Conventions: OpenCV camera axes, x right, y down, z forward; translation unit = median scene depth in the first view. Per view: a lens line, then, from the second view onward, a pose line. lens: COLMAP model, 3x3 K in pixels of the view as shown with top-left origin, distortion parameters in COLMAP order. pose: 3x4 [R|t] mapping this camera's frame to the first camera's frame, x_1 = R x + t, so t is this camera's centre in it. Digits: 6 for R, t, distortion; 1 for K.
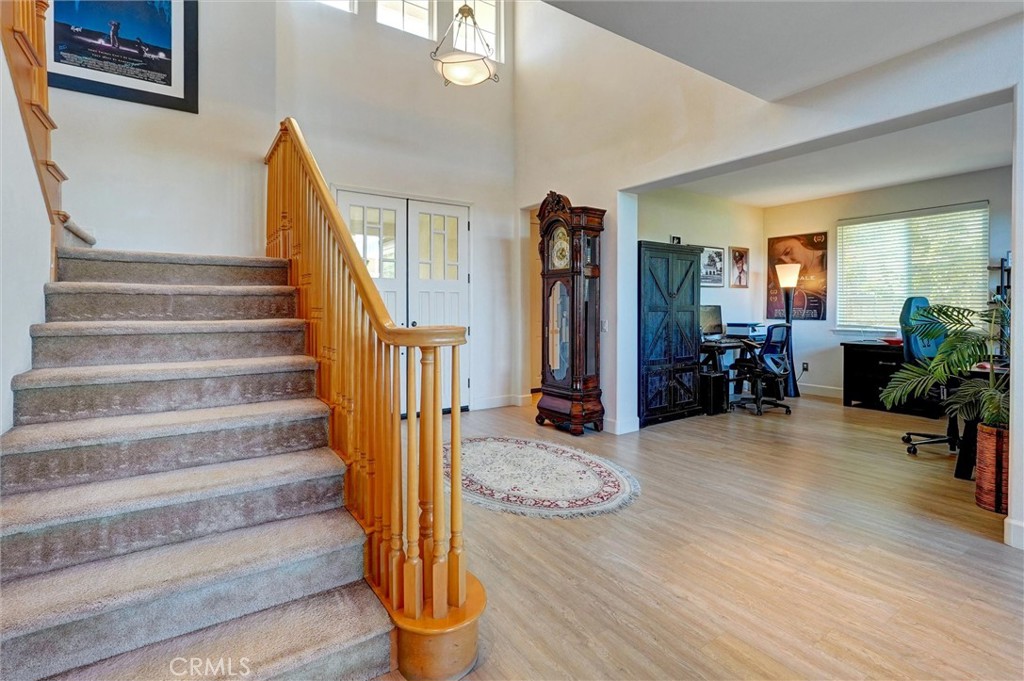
lens RADIAL K [[478.8, 0, 487.1], [0, 478.8, 308.4], [0, 0, 1]] dist [-0.005382, 0.003145]
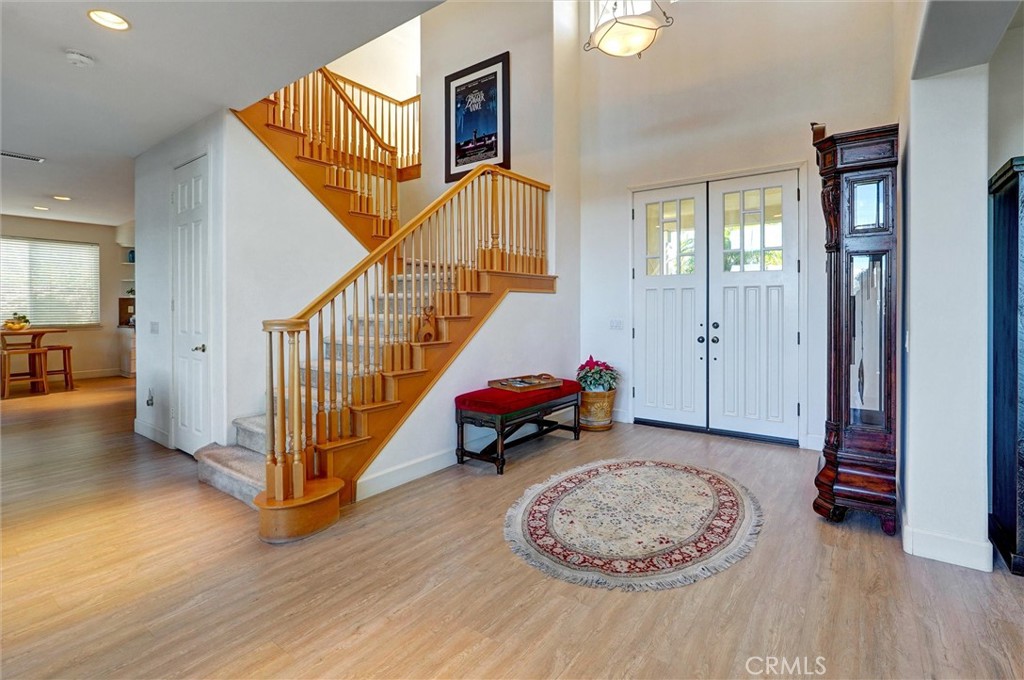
lens RADIAL K [[478.8, 0, 520.7], [0, 478.8, 302.8], [0, 0, 1]] dist [-0.005382, 0.003145]
pose [[0.359603, -0.003653, -0.933098, 0.800153], [-0.003154, 0.999982, -0.005130, -0.003249], [0.933100, 0.004787, 0.359585, 0.566379]]
